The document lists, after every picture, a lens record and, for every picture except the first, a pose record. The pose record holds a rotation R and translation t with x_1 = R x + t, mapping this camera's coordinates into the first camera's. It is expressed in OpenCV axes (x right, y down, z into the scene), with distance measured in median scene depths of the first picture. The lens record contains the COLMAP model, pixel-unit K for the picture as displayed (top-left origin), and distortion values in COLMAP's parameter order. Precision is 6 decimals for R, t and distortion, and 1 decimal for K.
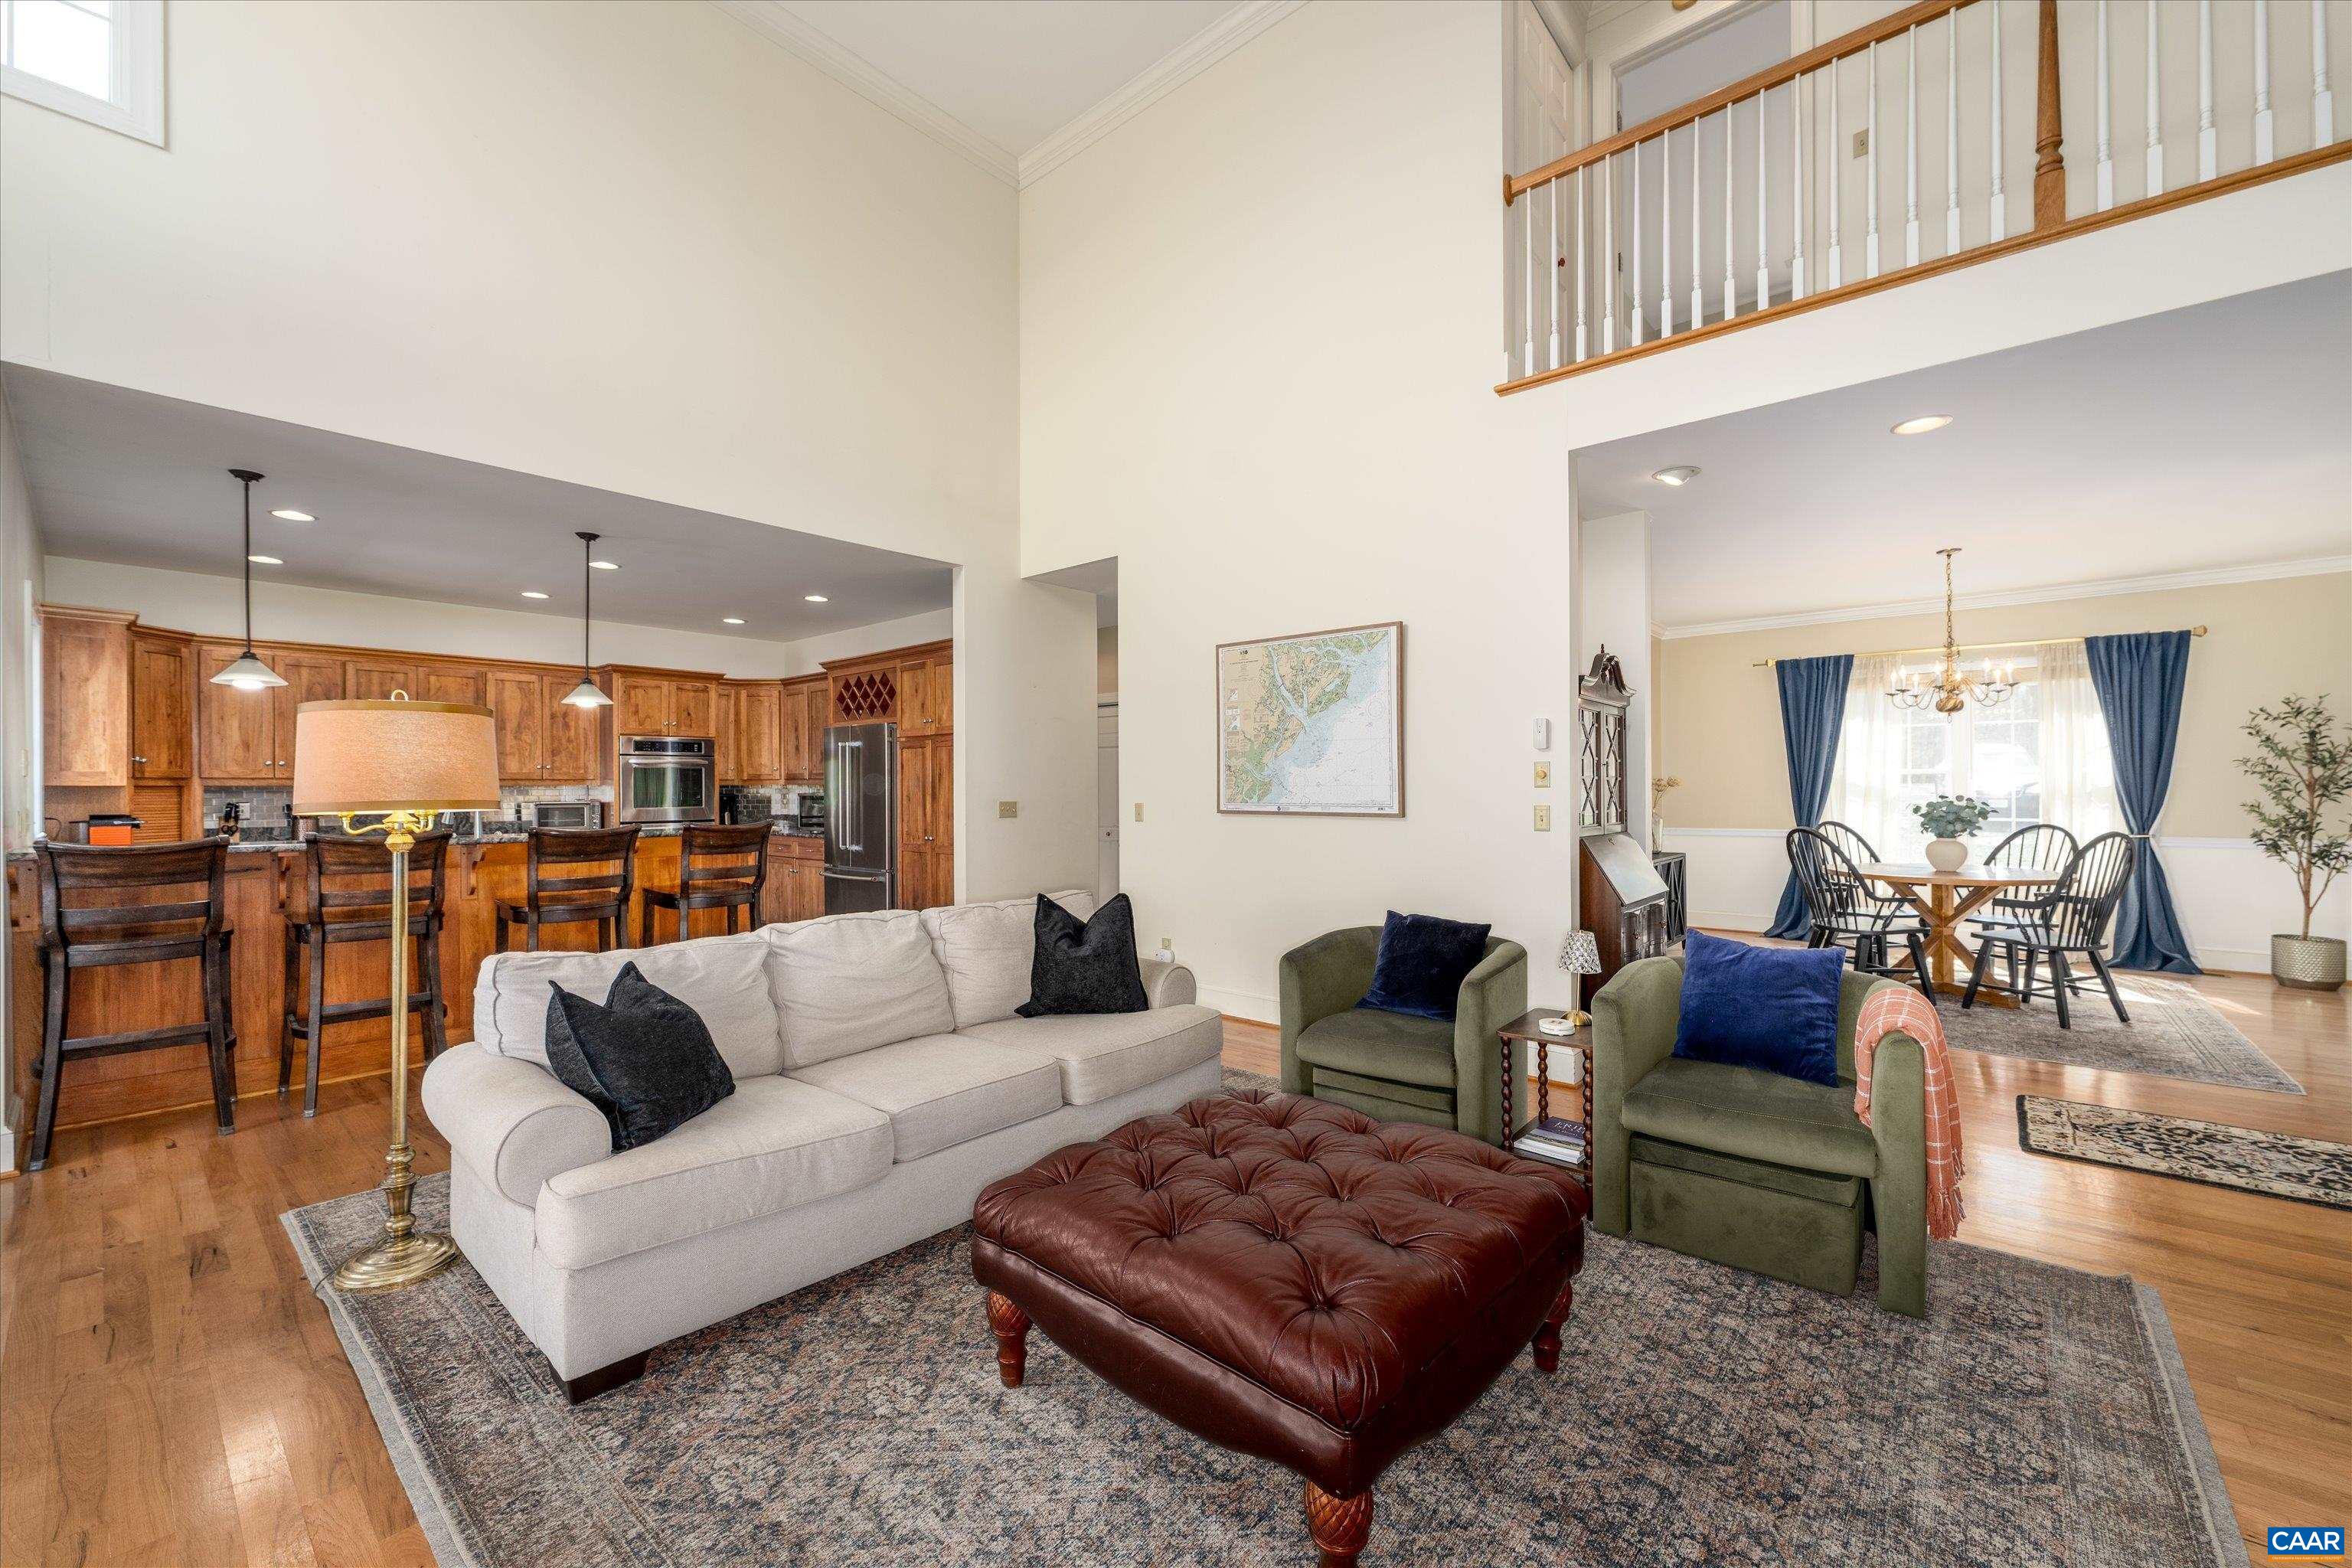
lens RADIAL K [[942.3, 0, 1175.4], [0, 942.3, 786.4], [0, 0, 1]] dist [0.000032, -0.000613]
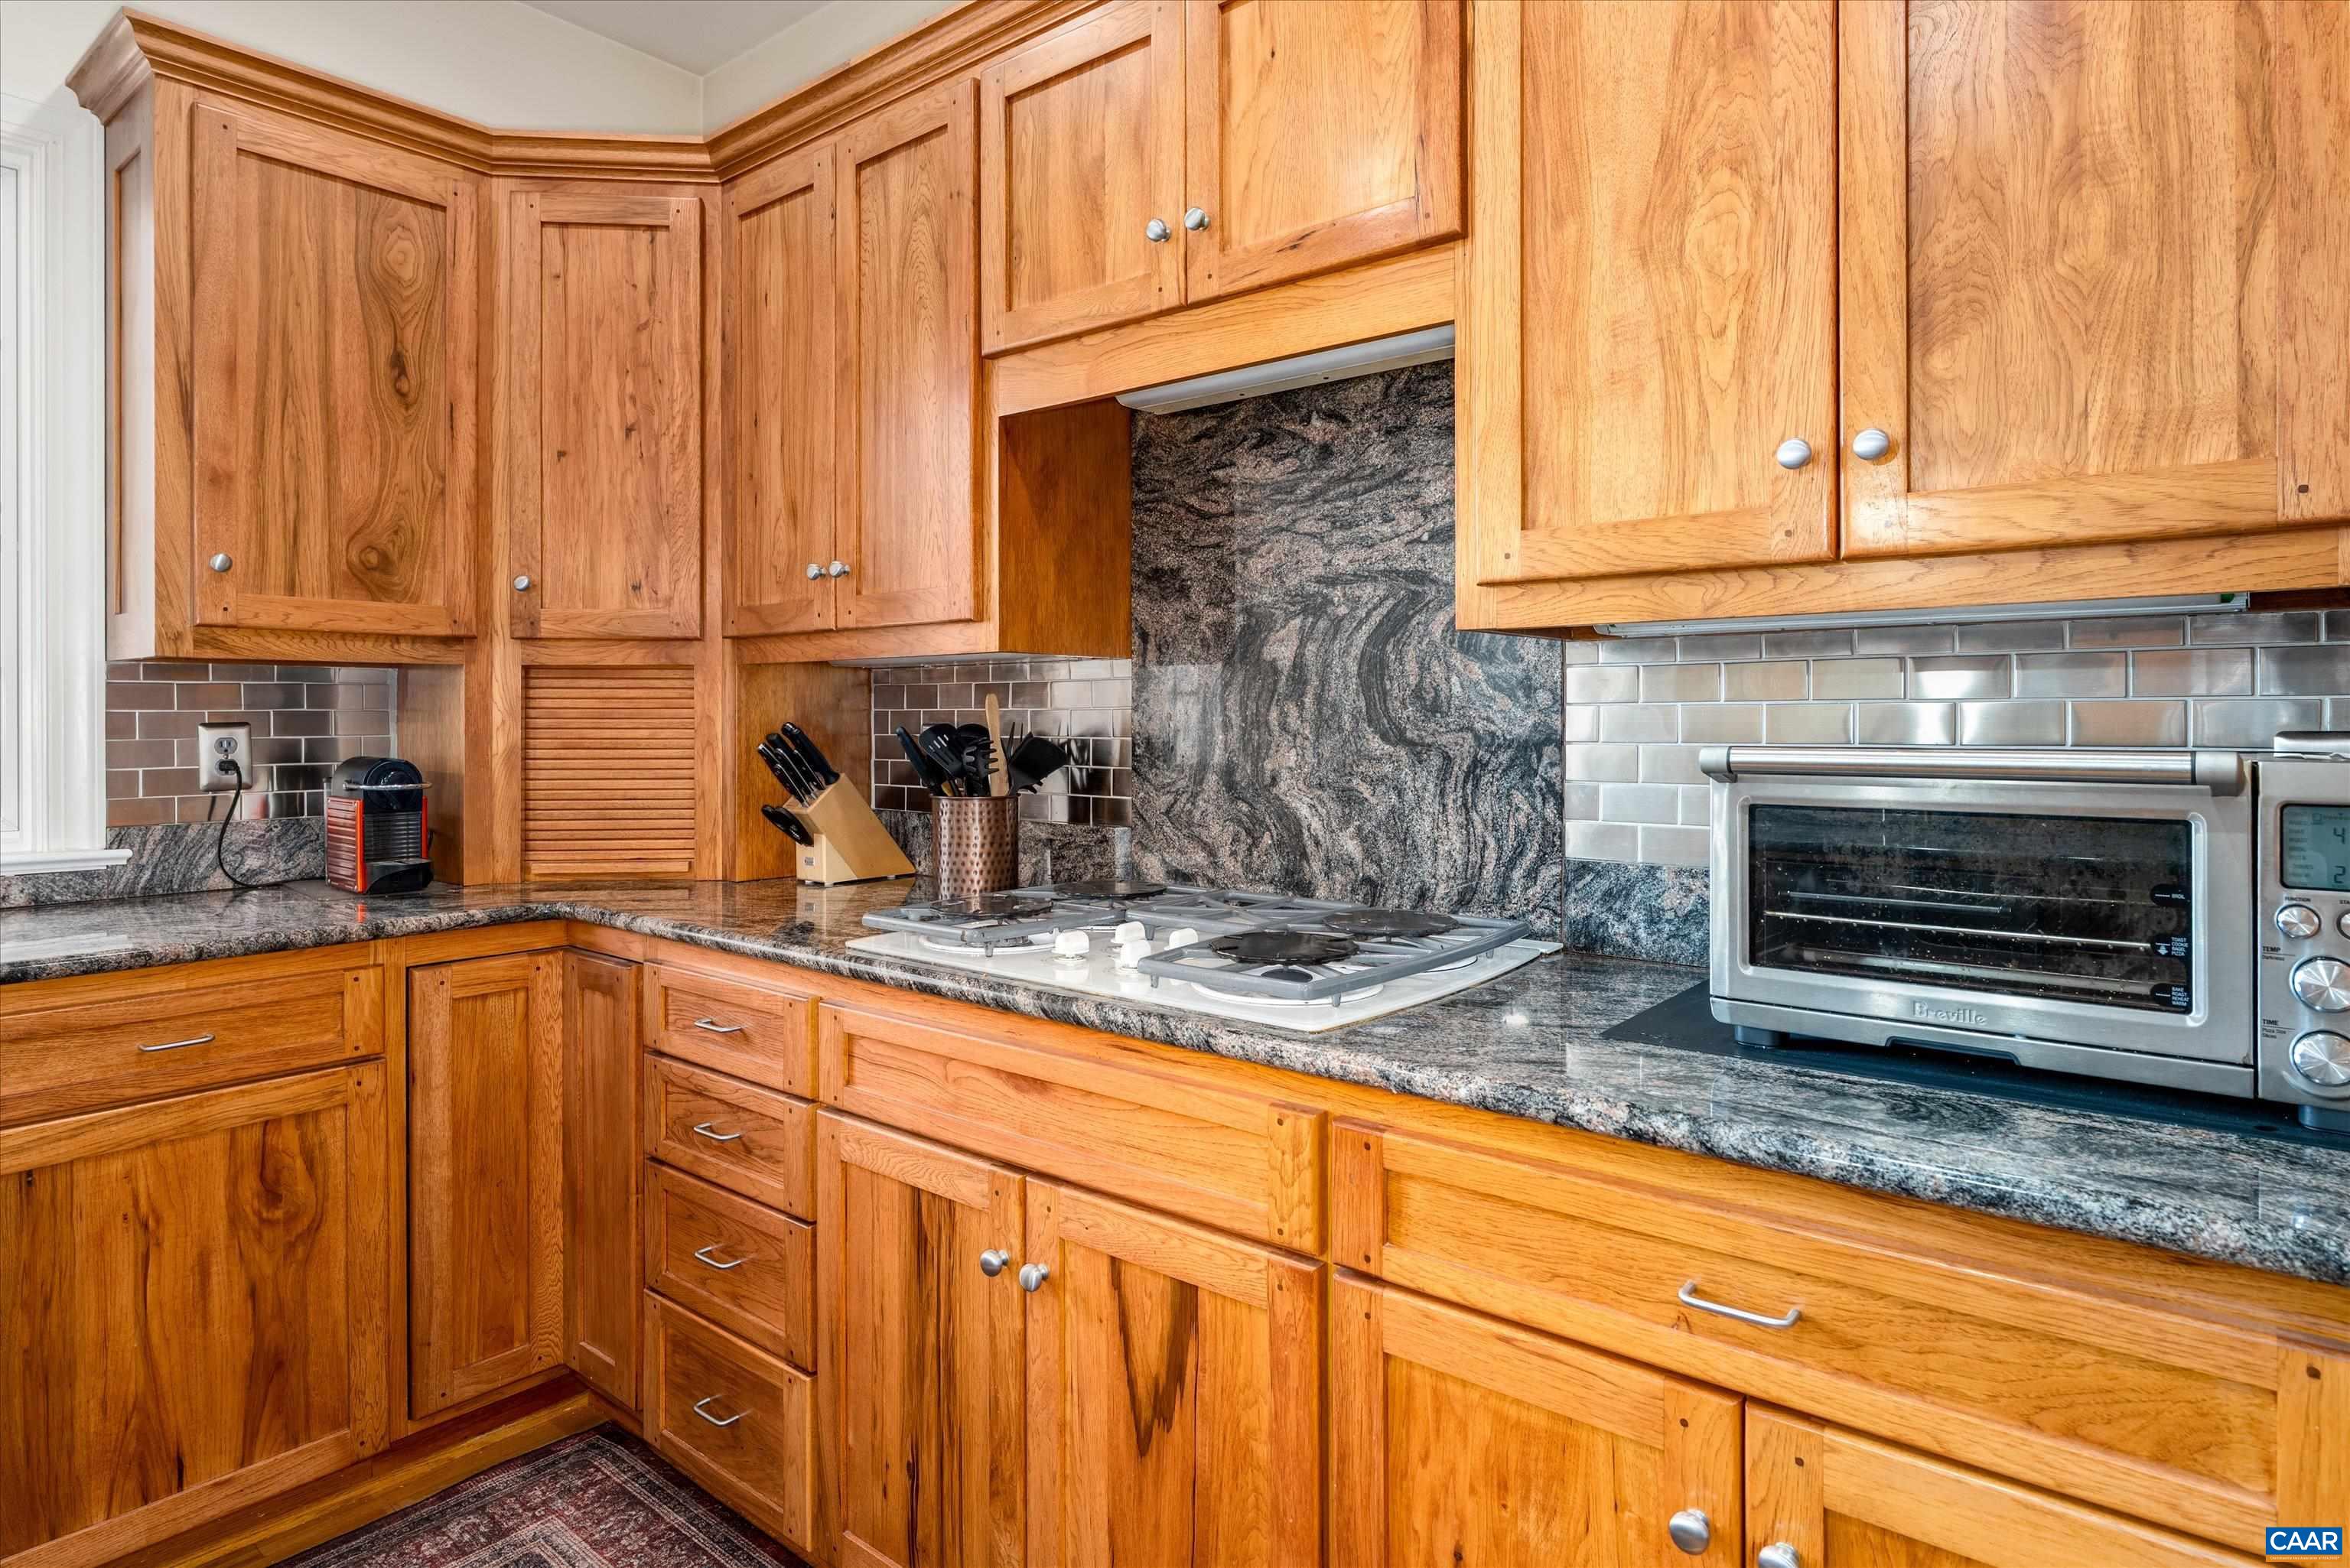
lens RADIAL K [[1306.2, 0, 1173.5], [0, 1306.2, 721.6], [0, 0, 1]] dist [0.000192, -0.000853]
pose [[0.028570, 0.006161, -0.999573, -0.576743], [0.003194, 0.999975, 0.006254, 0.013226], [0.999587, -0.003372, 0.028550, 1.030862]]
